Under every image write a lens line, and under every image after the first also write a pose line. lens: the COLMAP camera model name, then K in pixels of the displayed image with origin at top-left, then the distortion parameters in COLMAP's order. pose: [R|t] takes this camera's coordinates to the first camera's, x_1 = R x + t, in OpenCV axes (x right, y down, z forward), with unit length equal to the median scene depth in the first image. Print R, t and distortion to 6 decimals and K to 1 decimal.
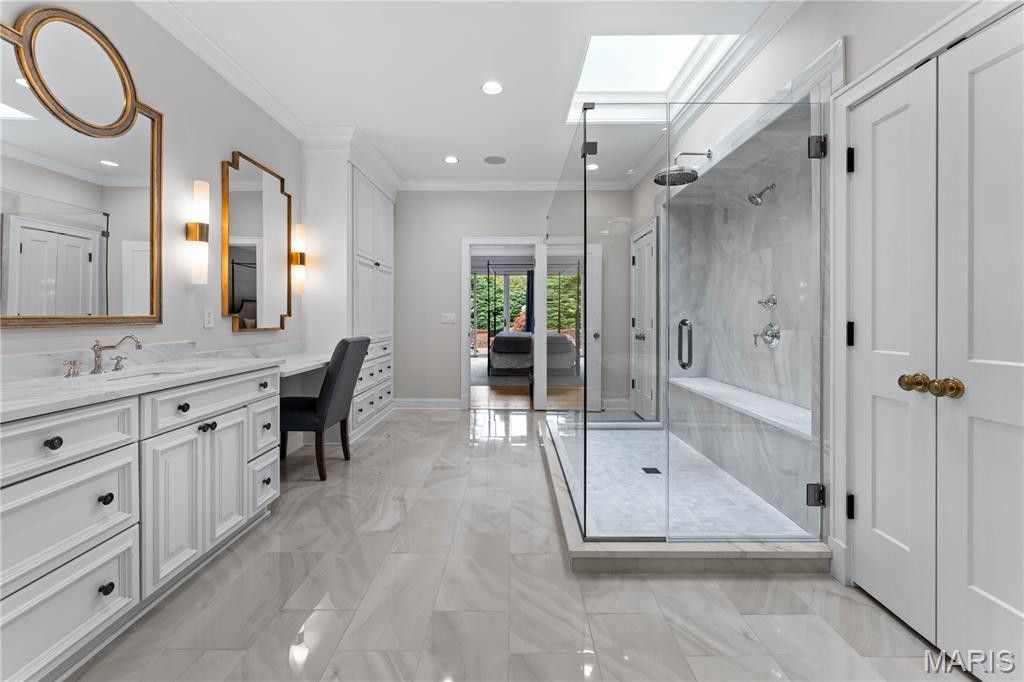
lens RADIAL K [[409.3, 0, 507.5], [0, 409.3, 331.4], [0, 0, 1]] dist [0.003479, 0.000523]
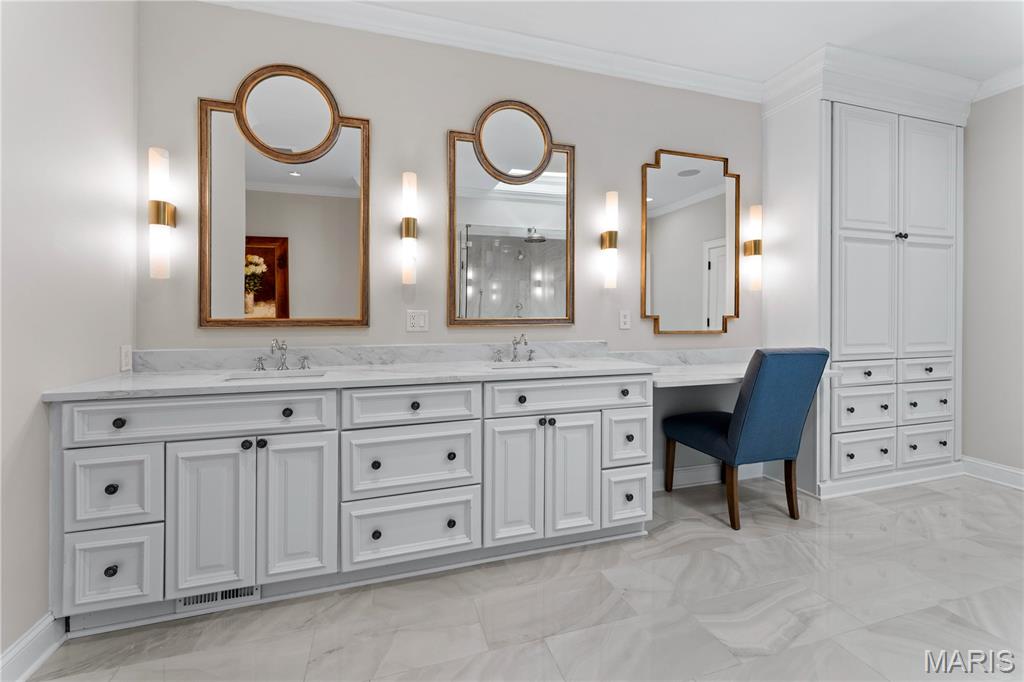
lens RADIAL K [[417.3, 0, 512.5], [0, 417.3, 322.7], [0, 0, 1]] dist [0.000847, 0.000130]
pose [[0.313951, 0.013345, -0.949345, 0.211086], [-0.033228, 0.999443, 0.003061, -0.020526], [0.948858, 0.030584, 0.314220, 0.429542]]
